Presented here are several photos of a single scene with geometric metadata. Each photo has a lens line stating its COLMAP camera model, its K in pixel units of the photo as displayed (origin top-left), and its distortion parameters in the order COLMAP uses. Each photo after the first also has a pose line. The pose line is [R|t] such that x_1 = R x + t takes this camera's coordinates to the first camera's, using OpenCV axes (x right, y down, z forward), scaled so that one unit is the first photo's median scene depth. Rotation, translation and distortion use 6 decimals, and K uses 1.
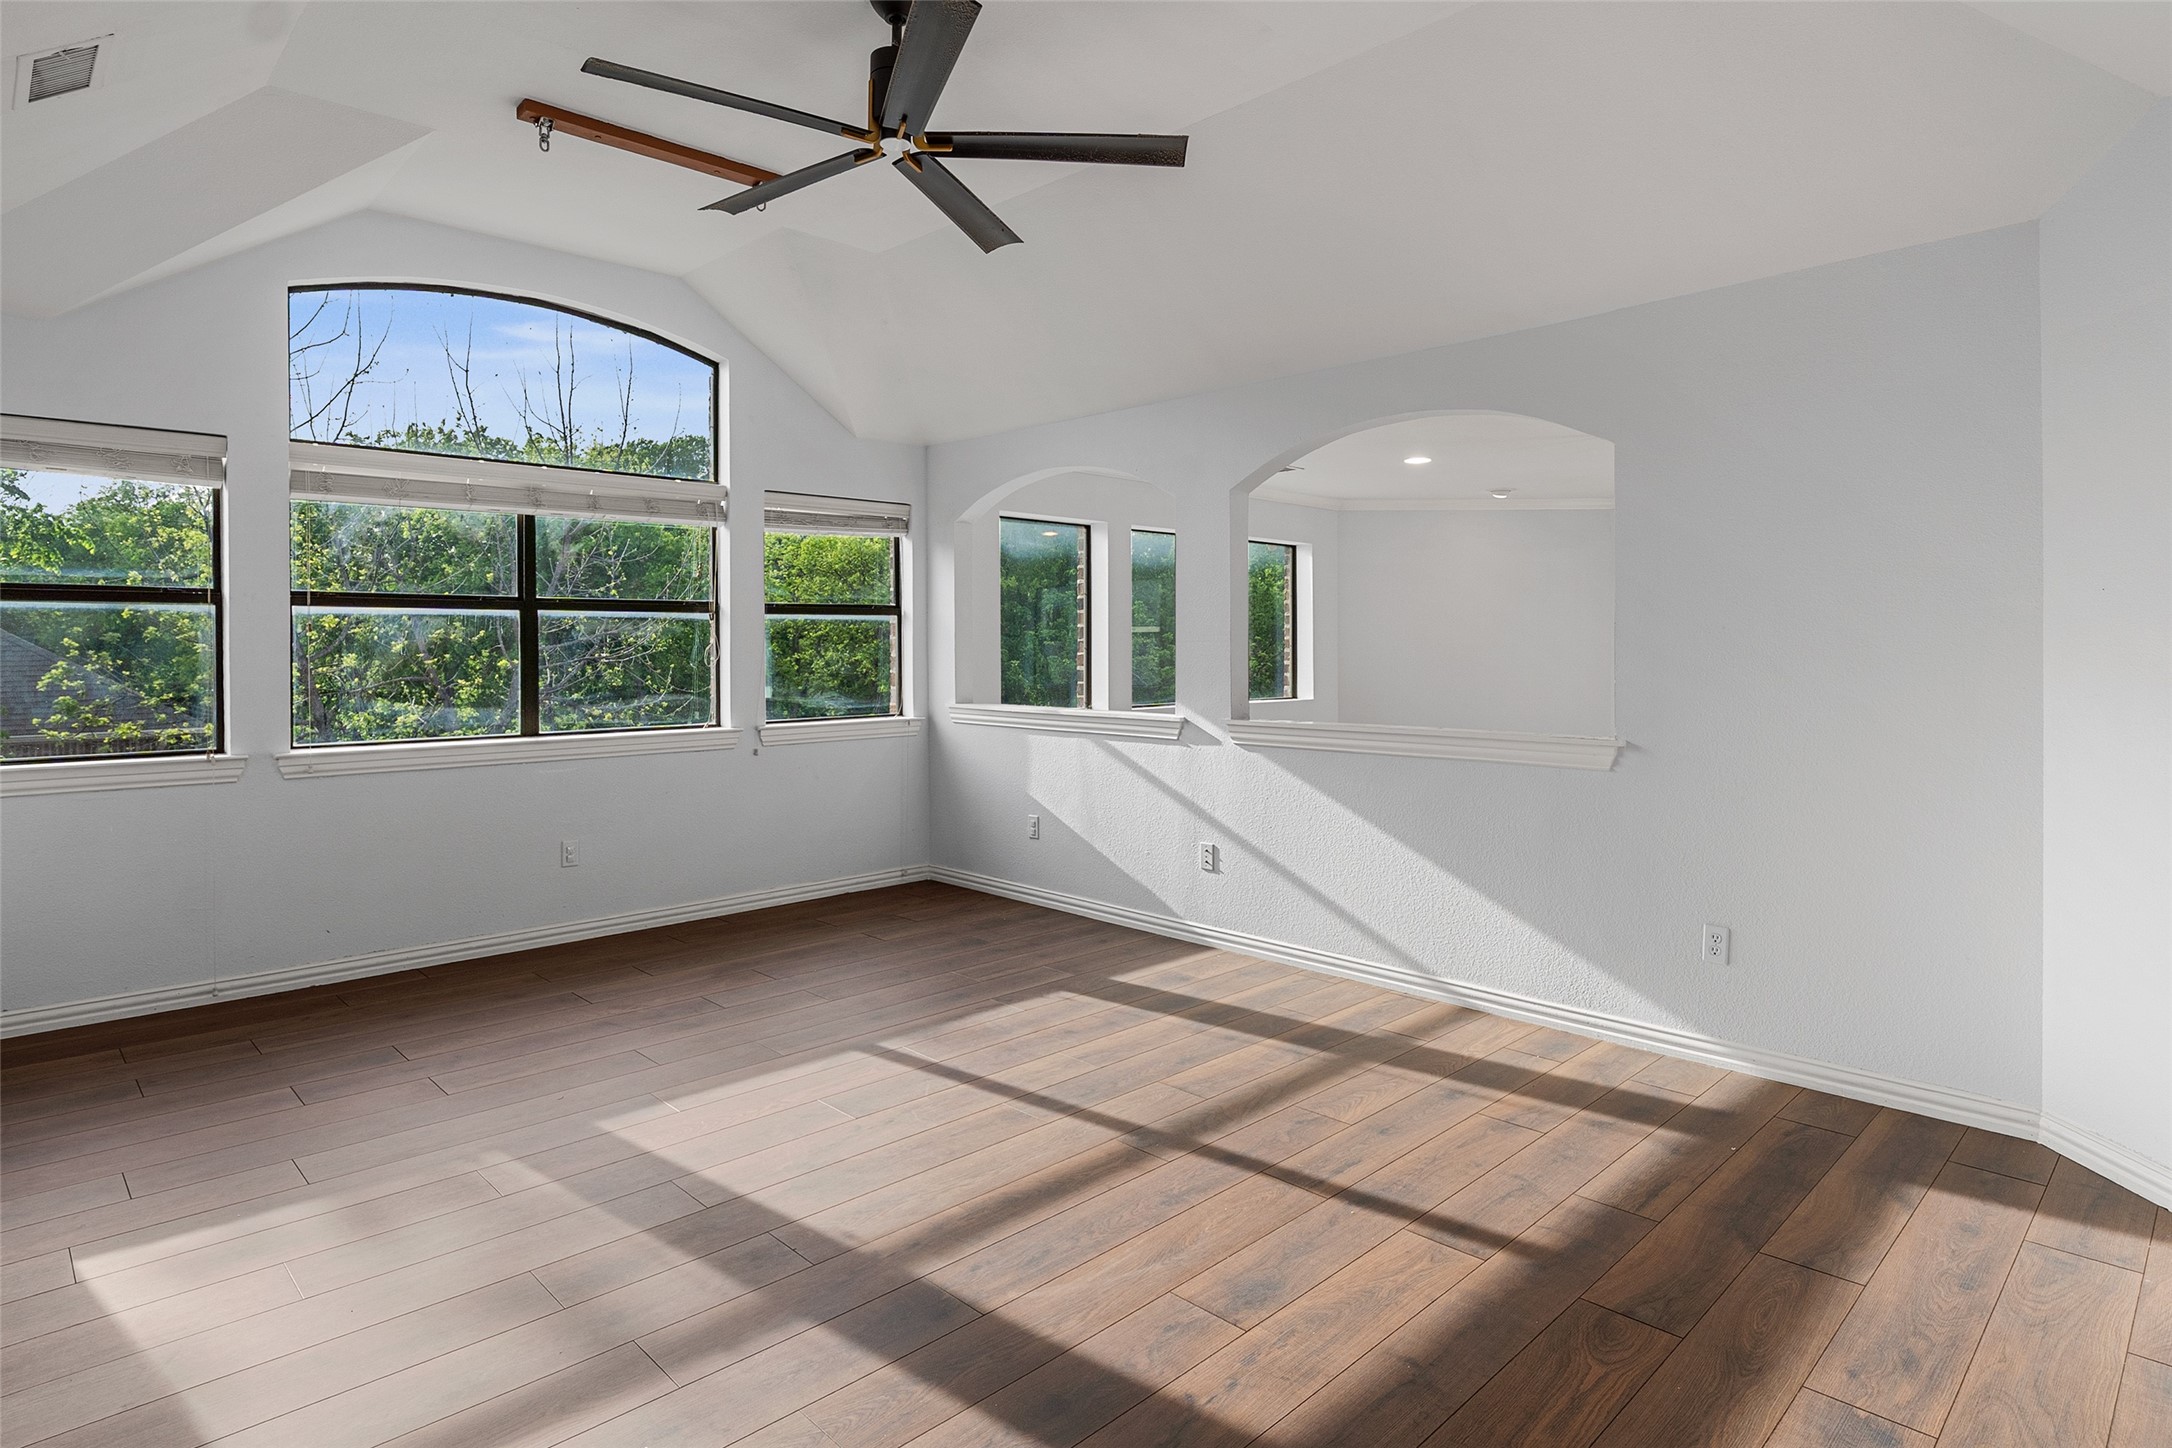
lens RADIAL K [[1158.2, 0, 1044.9], [0, 1158.2, 670.4], [0, 0, 1]] dist [-0.007927, -0.001555]
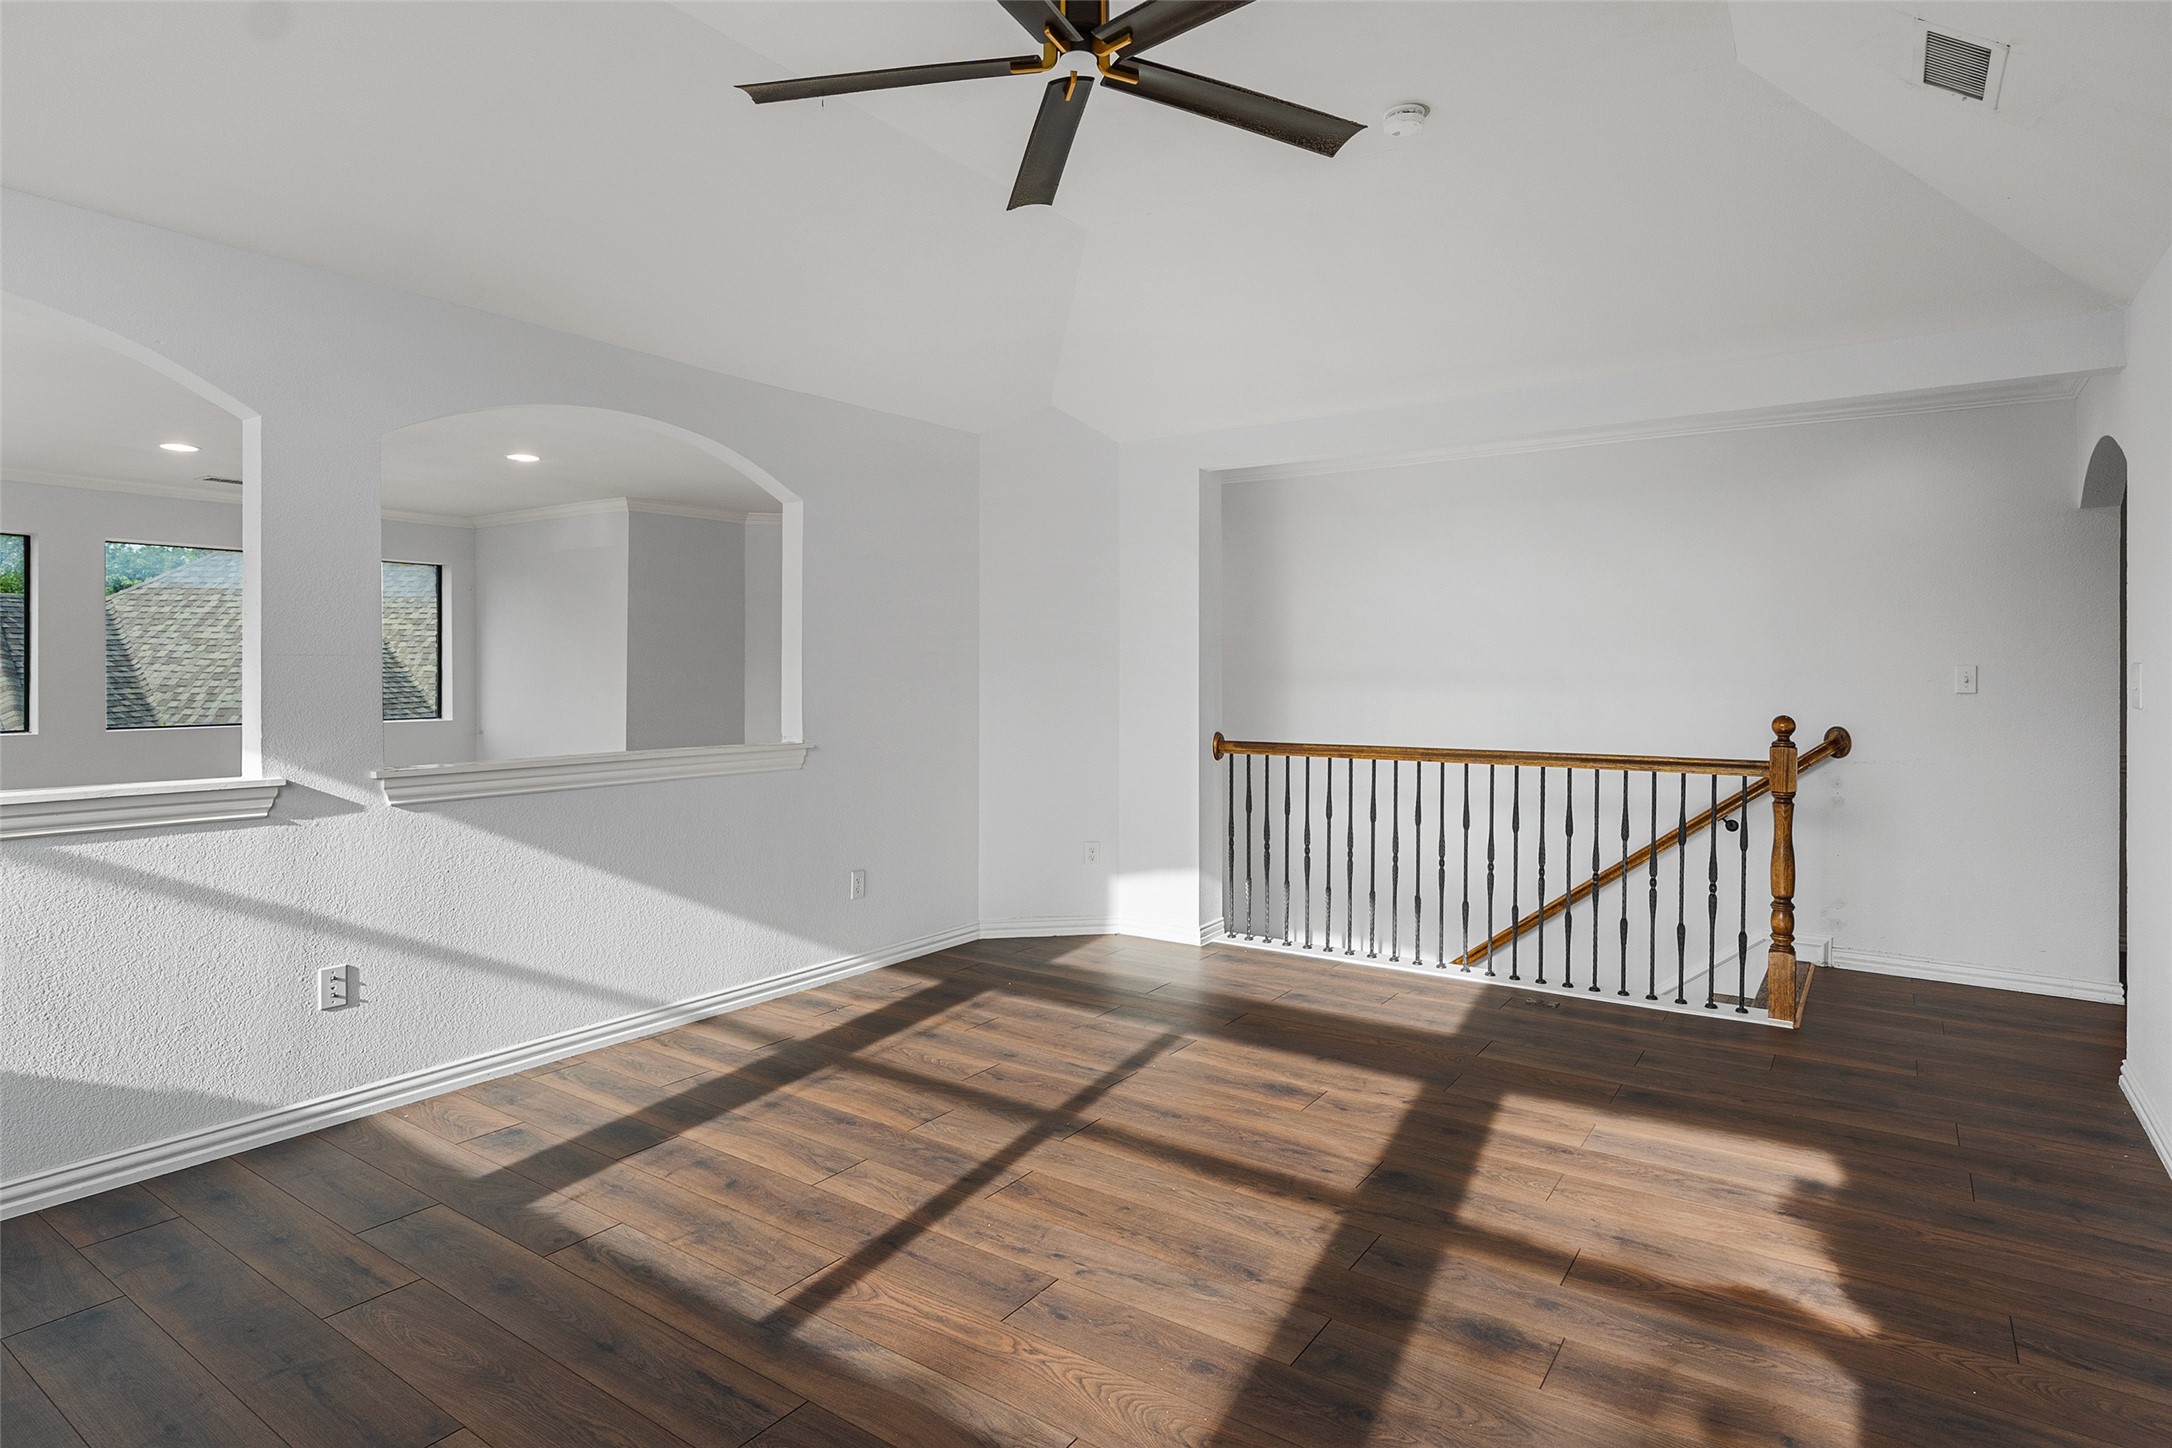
lens RADIAL K [[1158.2, 0, 1081.7], [0, 1158.2, 703.7], [0, 0, 1]] dist [-0.007927, -0.001555]
pose [[-0.210182, -0.026609, 0.977300, -0.678844], [0.012524, 0.999474, 0.029906, -0.014646], [-0.977582, 0.018526, -0.209738, 0.849208]]
